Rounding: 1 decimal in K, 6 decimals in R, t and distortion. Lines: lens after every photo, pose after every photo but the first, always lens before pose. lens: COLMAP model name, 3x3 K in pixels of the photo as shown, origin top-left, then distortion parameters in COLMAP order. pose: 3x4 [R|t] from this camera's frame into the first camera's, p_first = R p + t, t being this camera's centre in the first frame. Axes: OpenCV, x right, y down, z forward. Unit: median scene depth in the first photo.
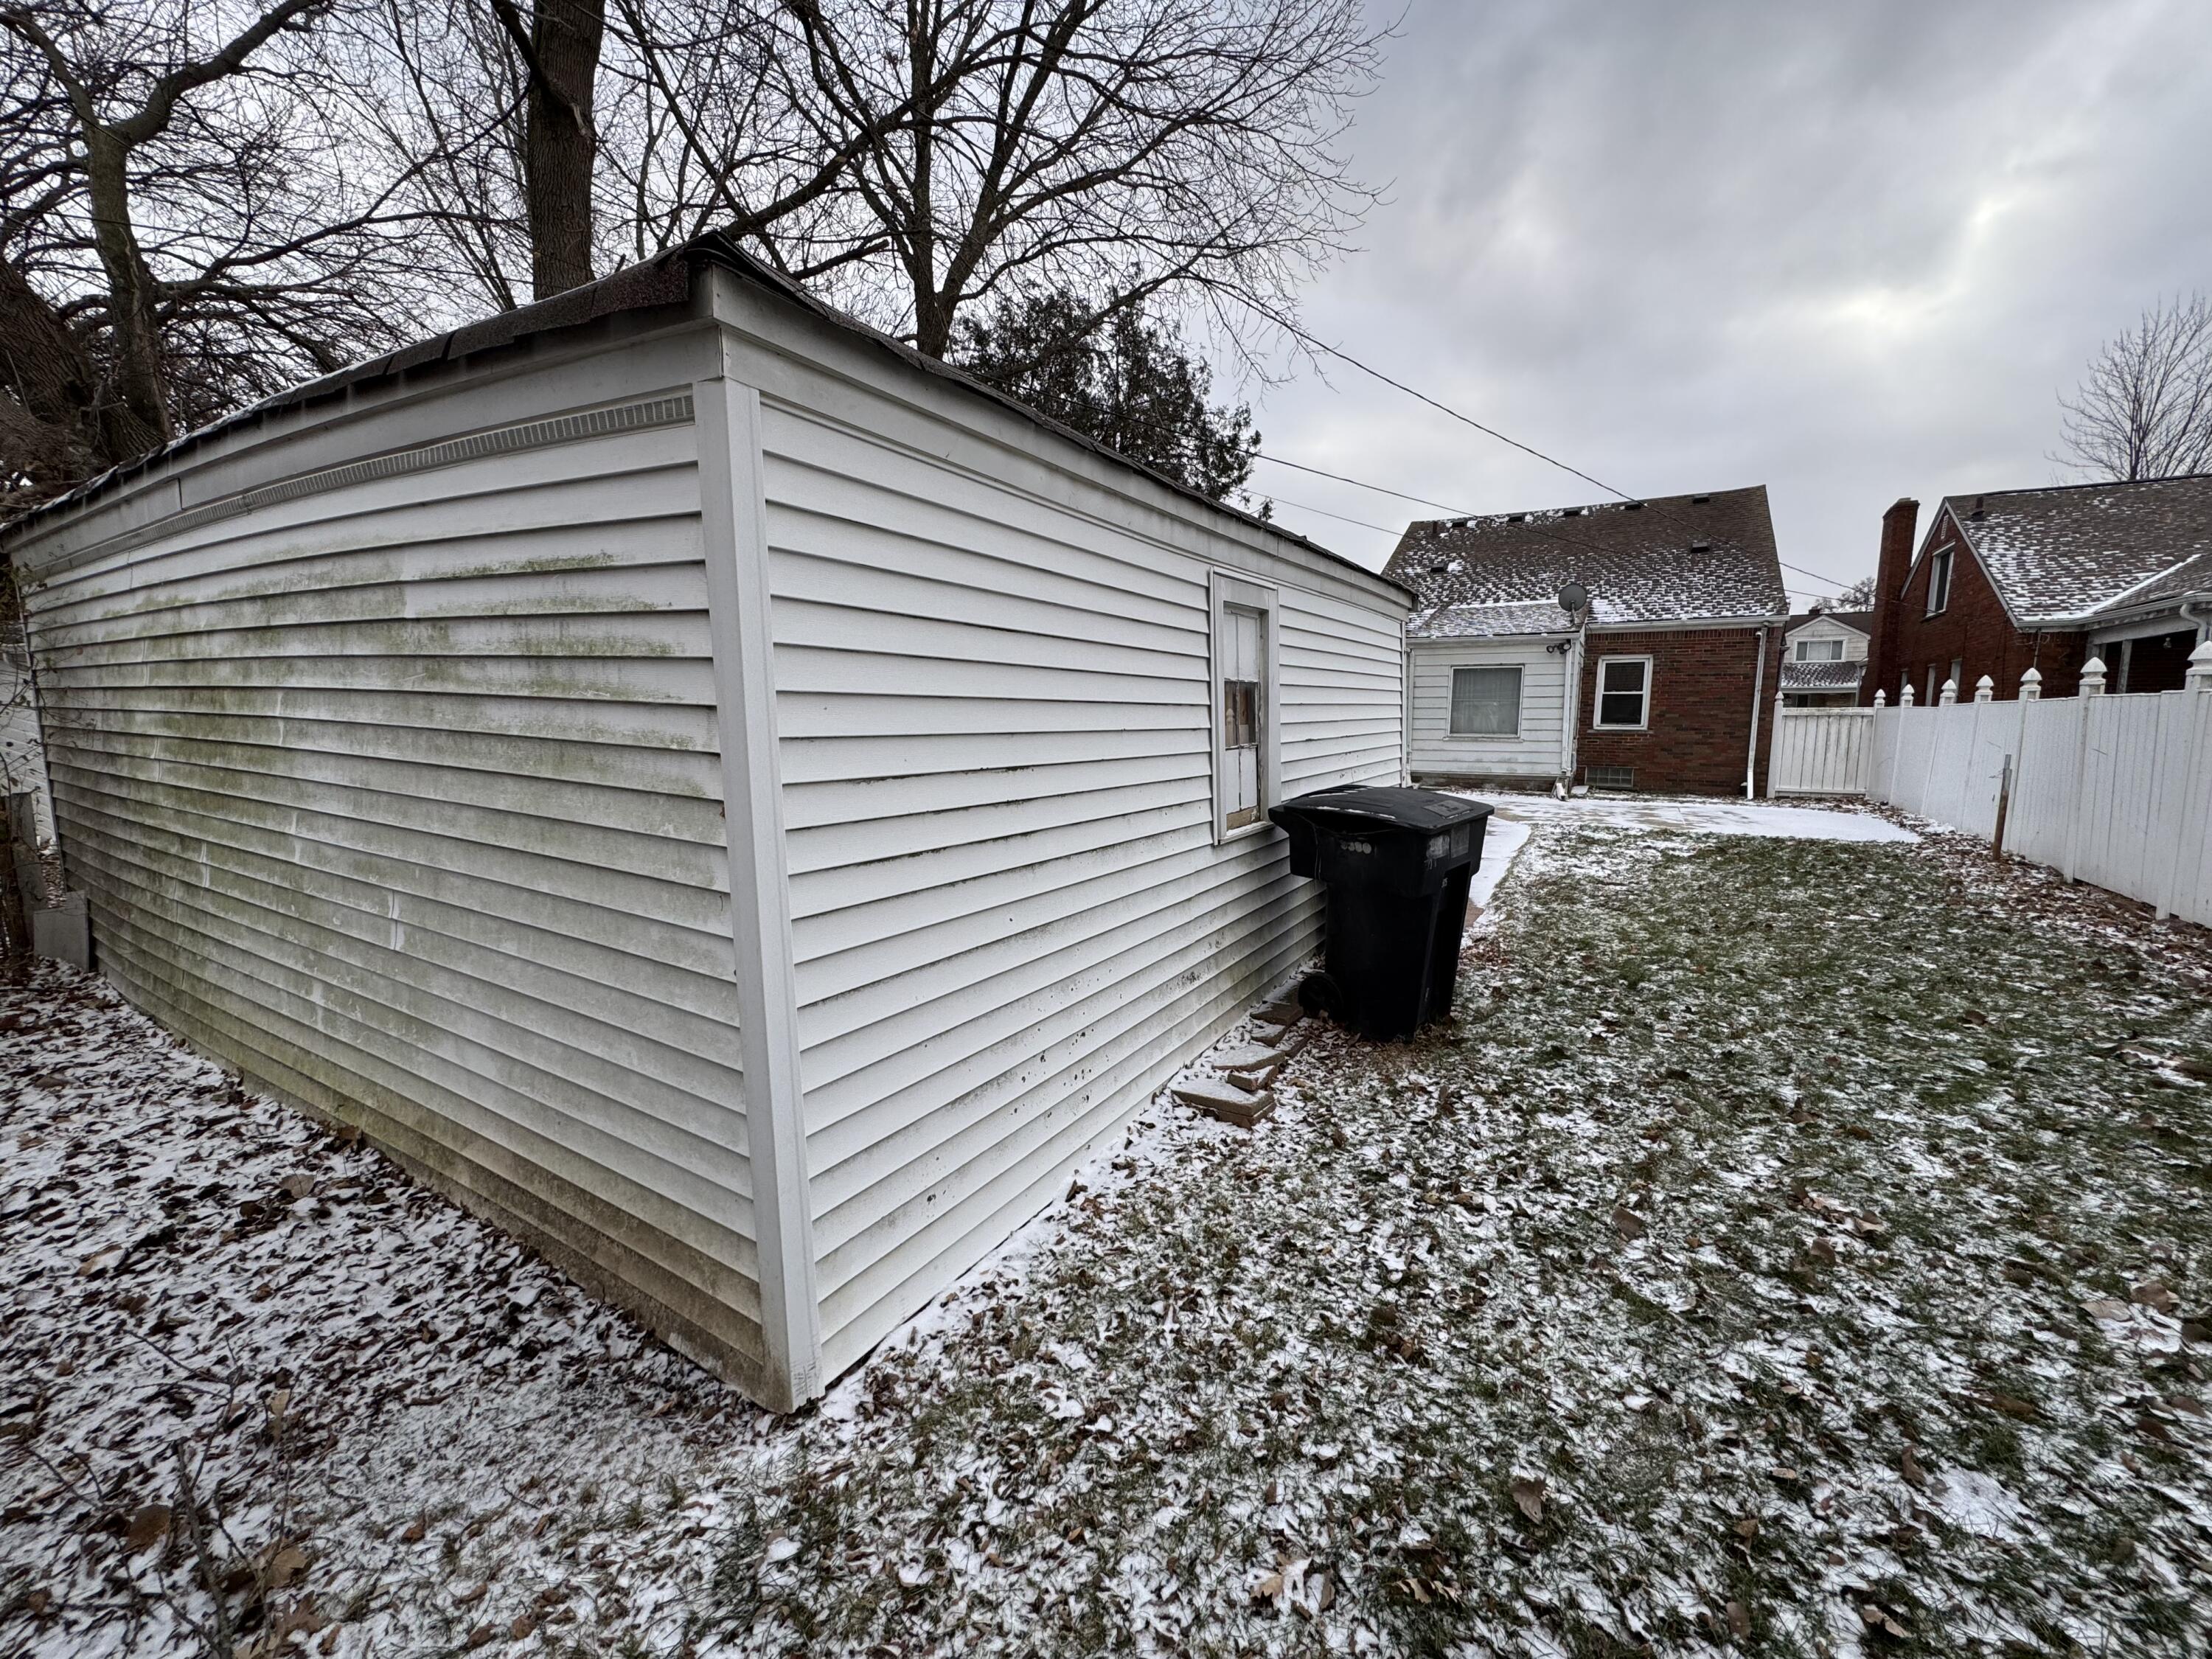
lens RADIAL K [[877.5, 0, 1097.5], [0, 877.5, 825.5], [0, 0, 1]] dist [0.000788, 0.000025]
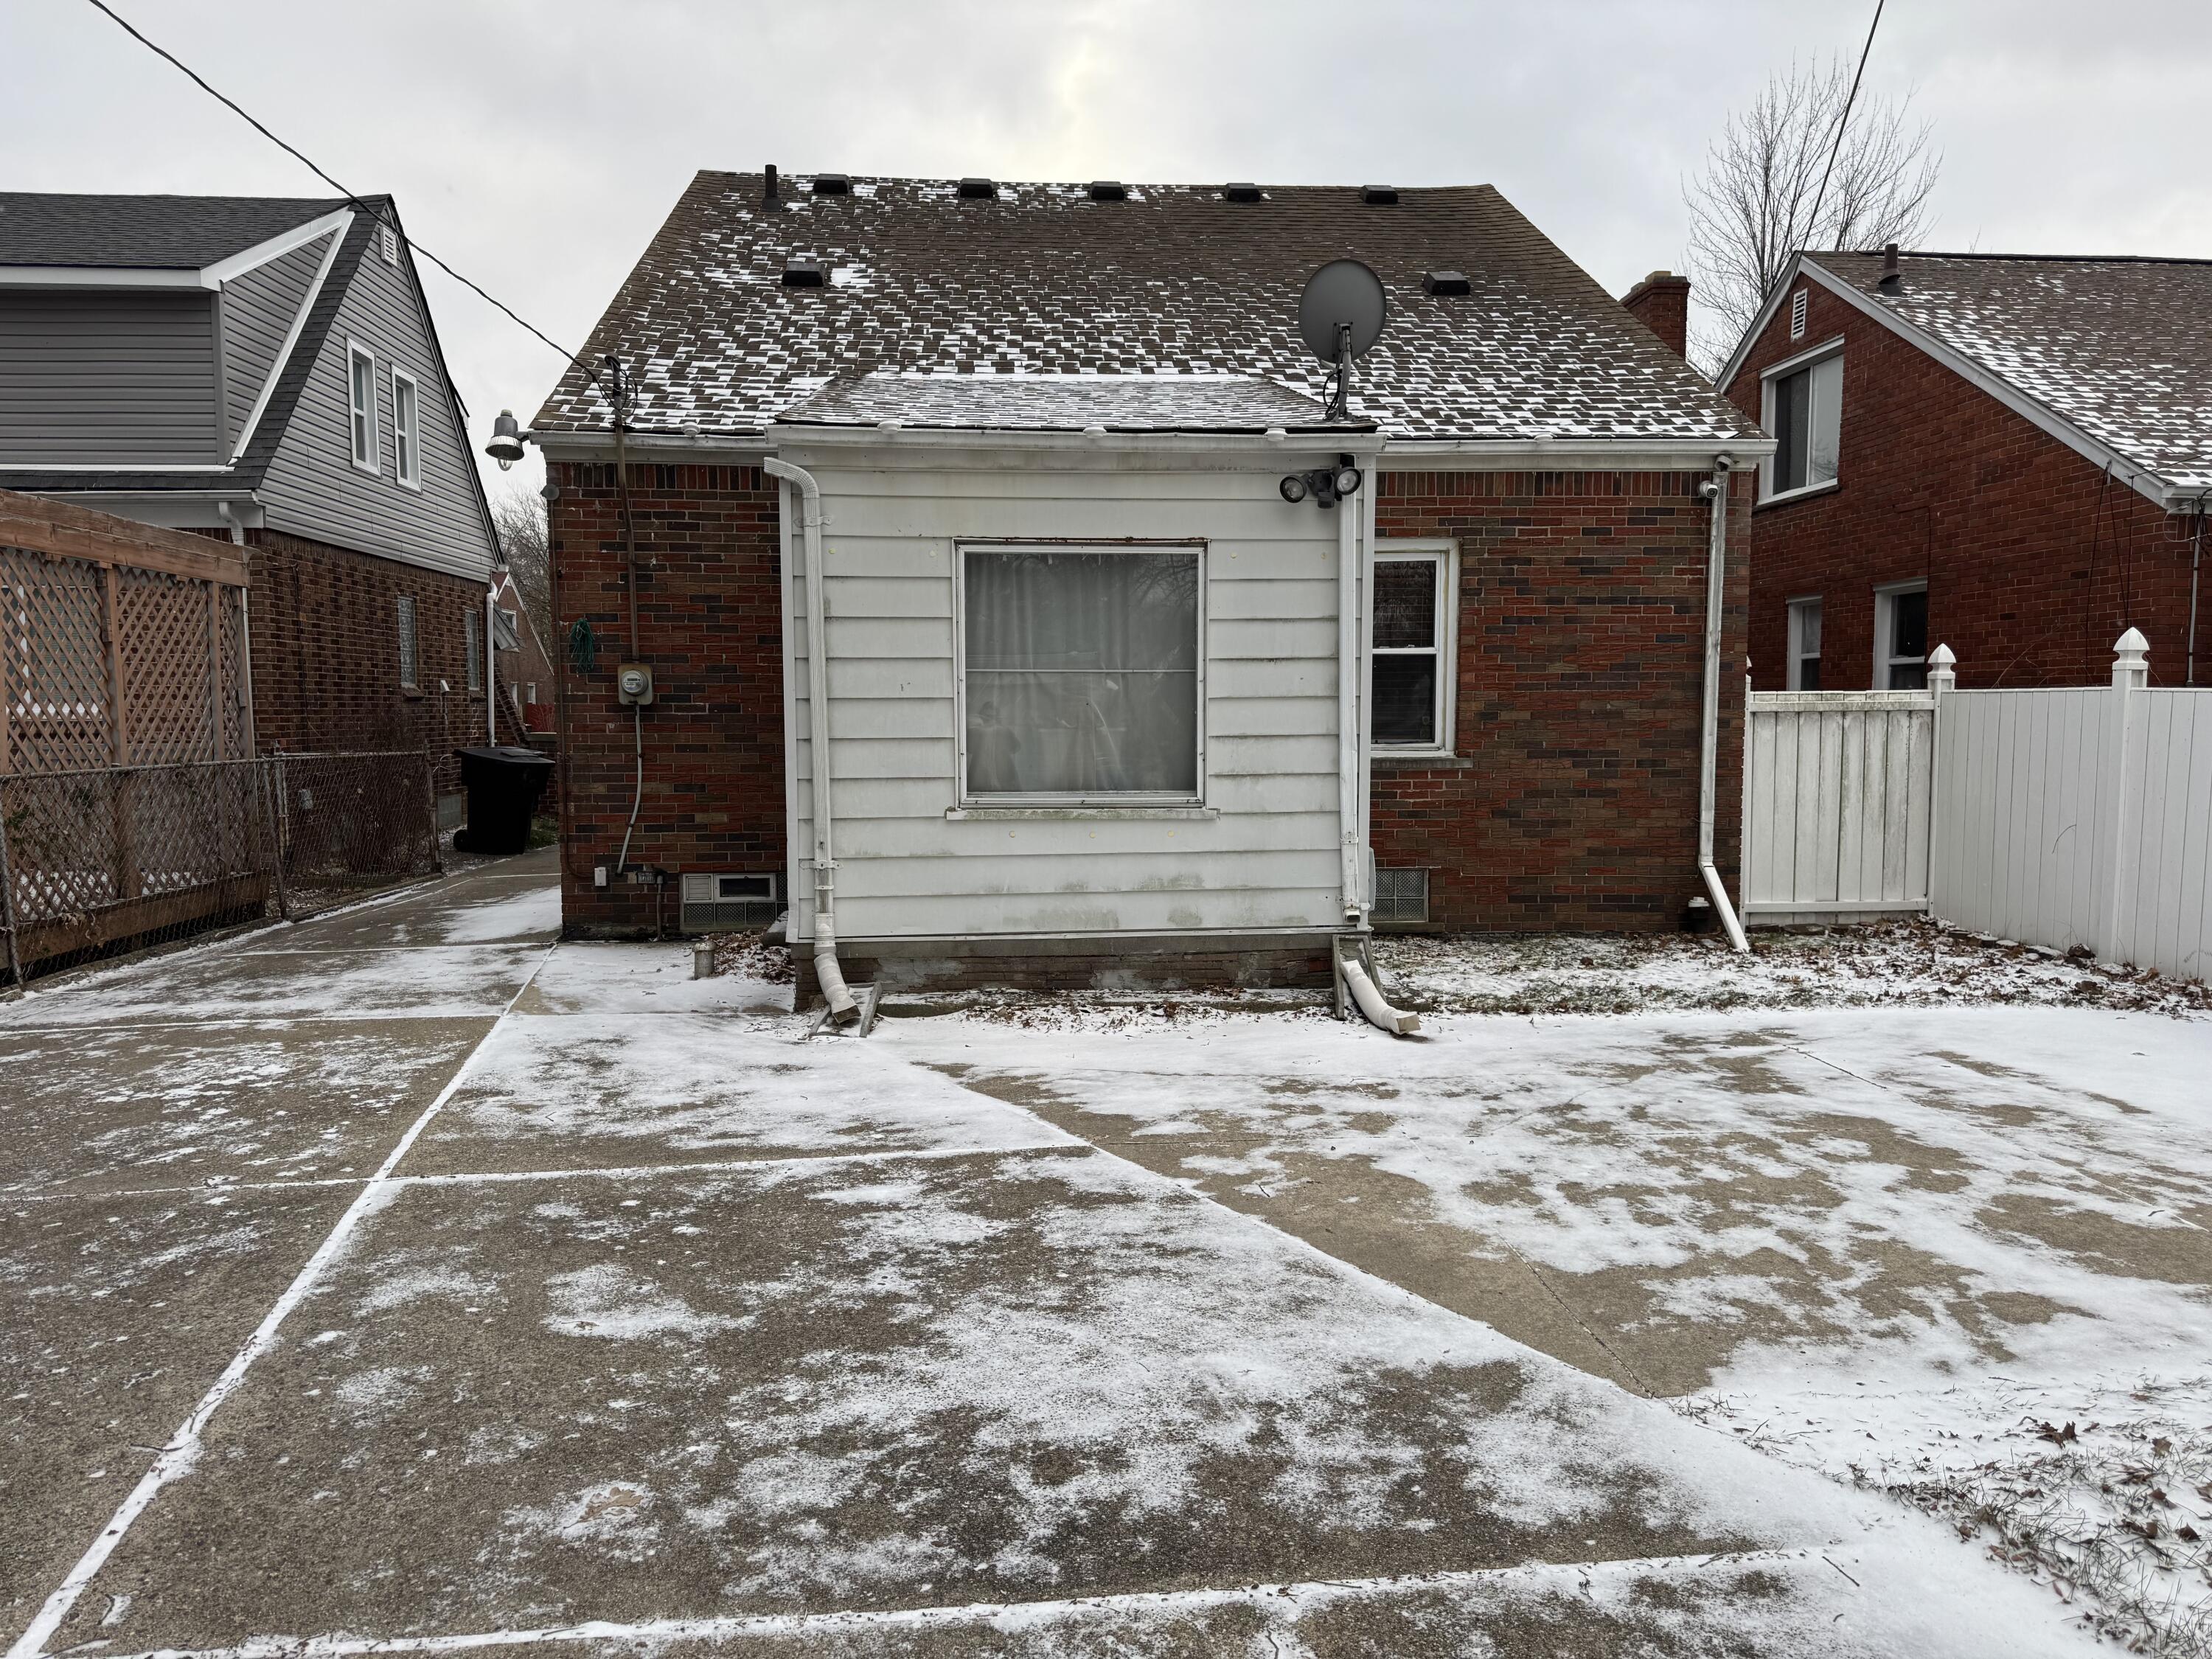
lens RADIAL K [[1551.9, 0, 1104.2], [0, 1551.9, 835.2], [0, 0, 1]] dist [-0.040814, -0.004369]
pose [[0.807293, -0.062154, 0.586868, 0.138941], [0.088207, 0.995976, -0.015854, -0.071838], [-0.583521, 0.064565, 0.809527, 0.524657]]
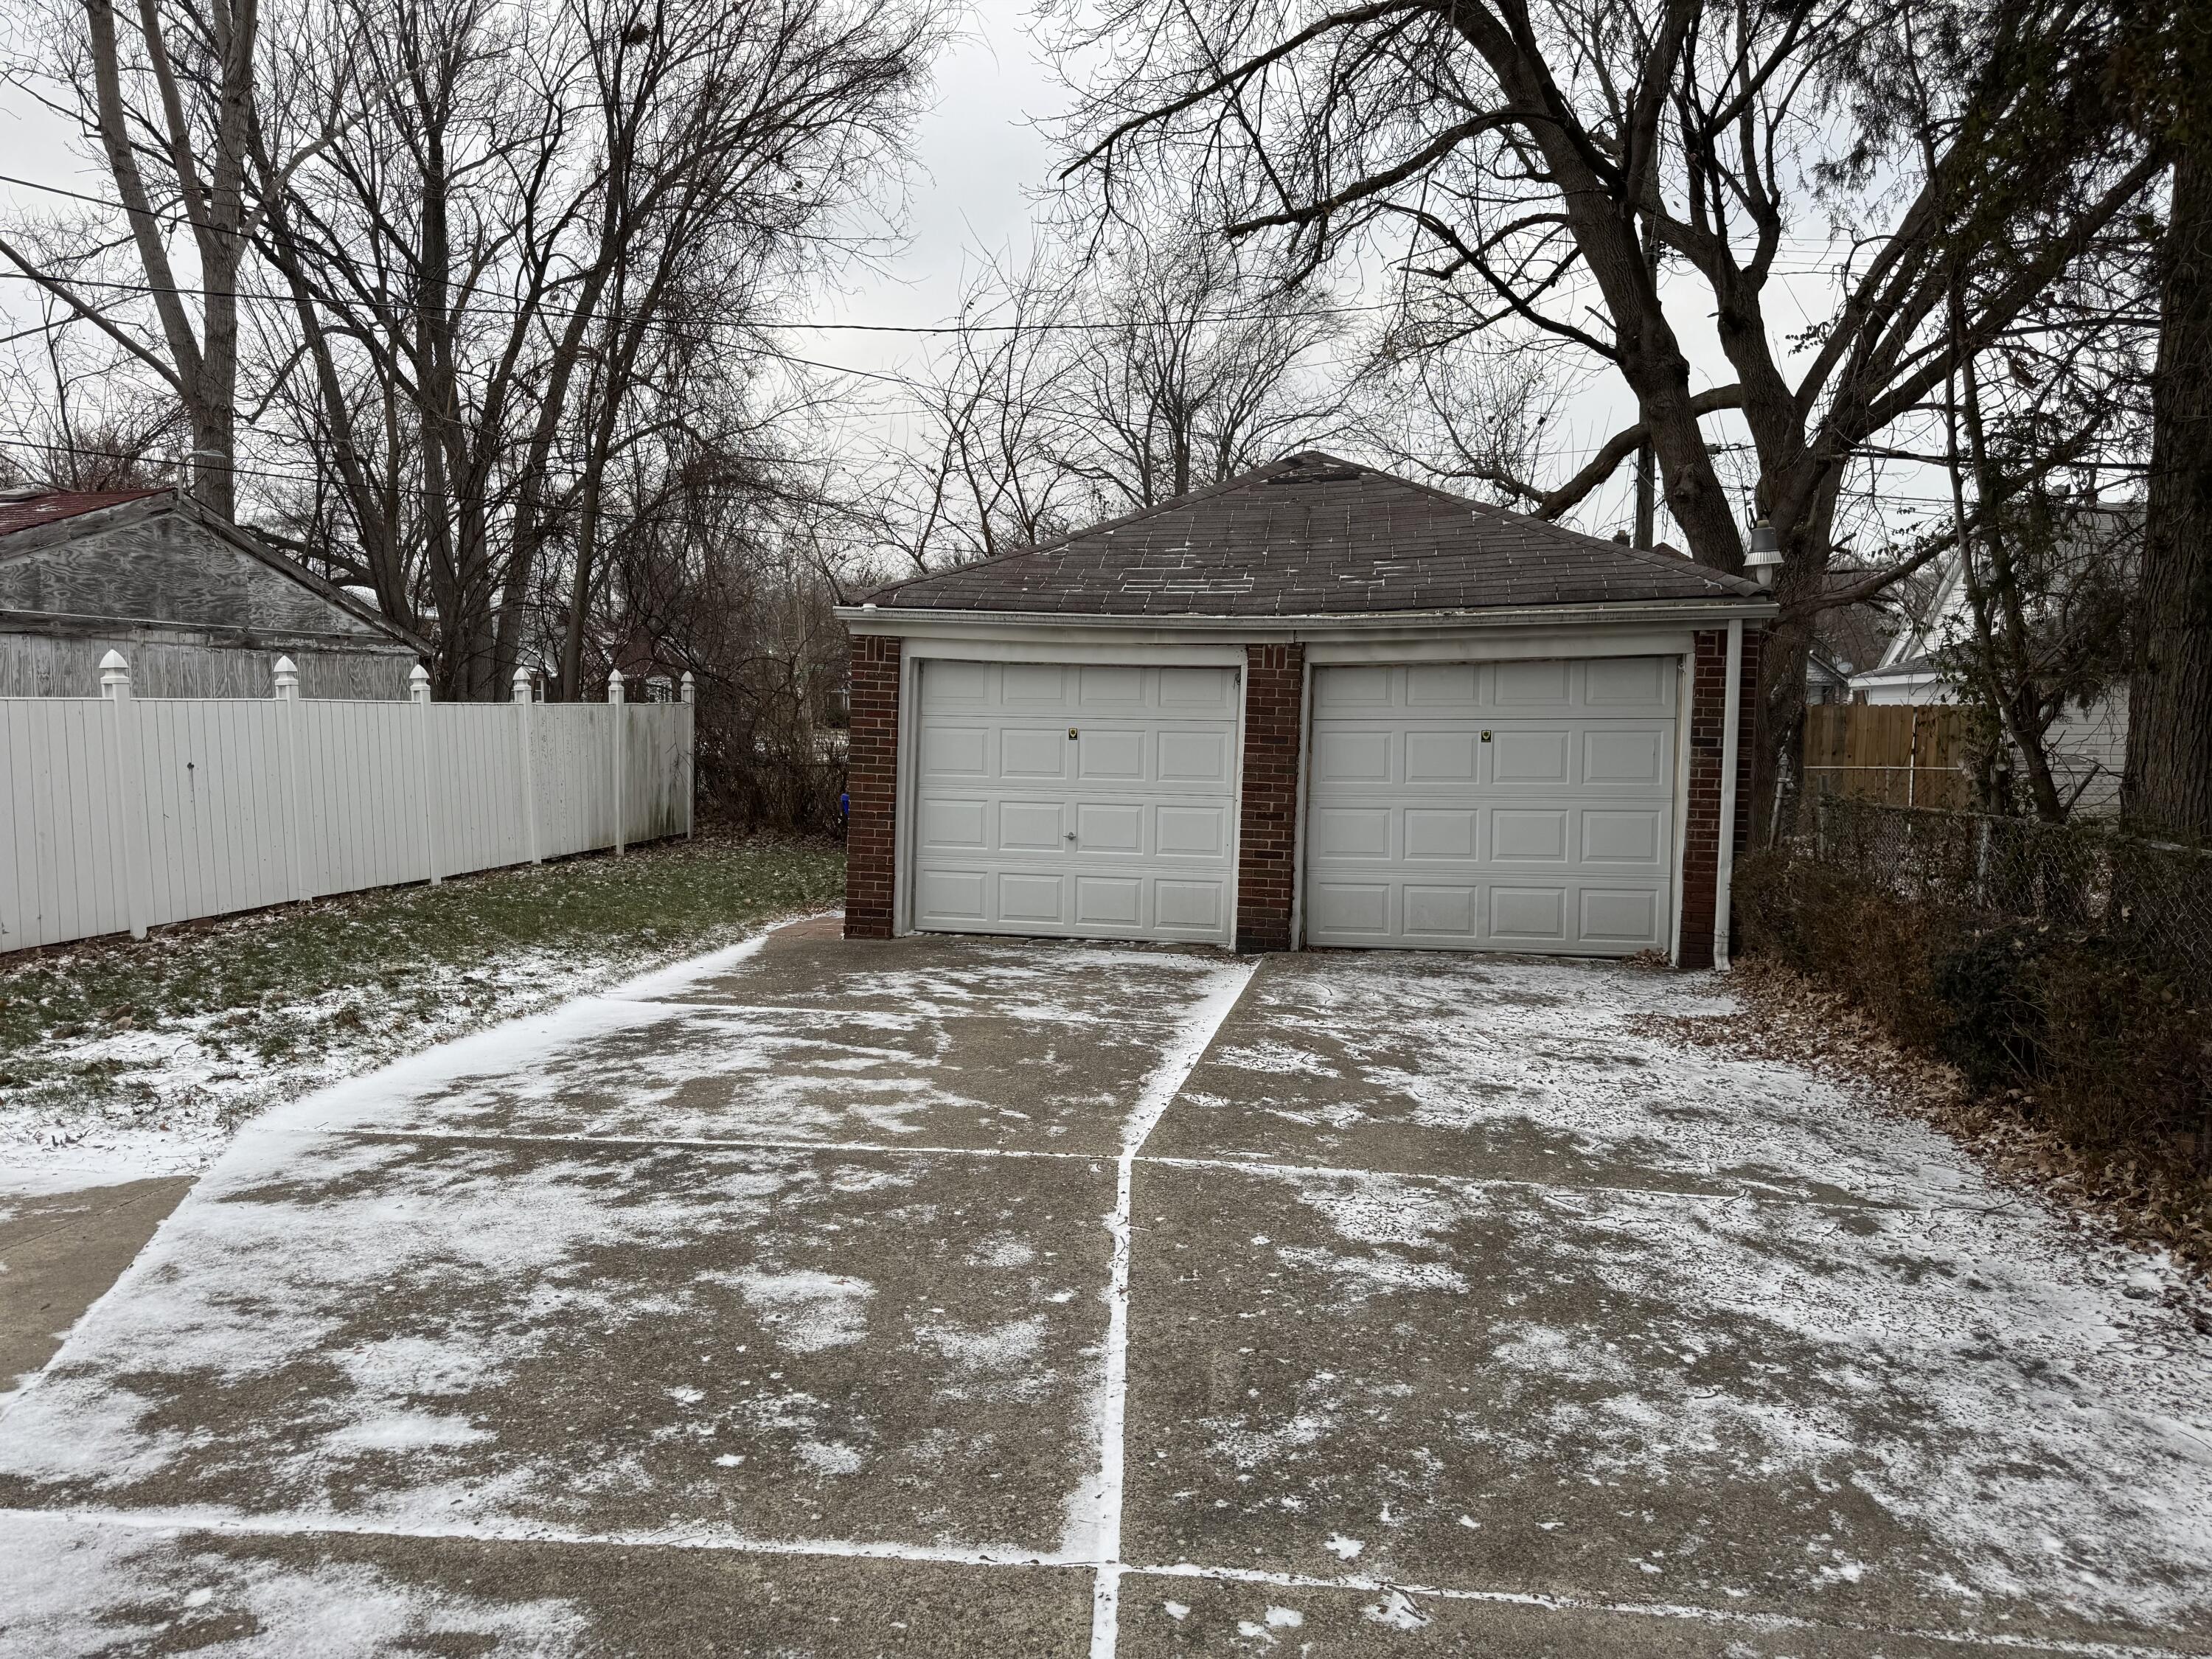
lens RADIAL K [[1551.9, 0, 1110.4], [0, 1551.9, 817.8], [0, 0, 1]] dist [-0.040814, -0.004369]
pose [[-0.928889, 0.003850, -0.370337, 0.290003], [-0.072649, 0.978625, 0.192394, -0.154730], [0.363162, 0.205617, -0.908755, 1.112007]]
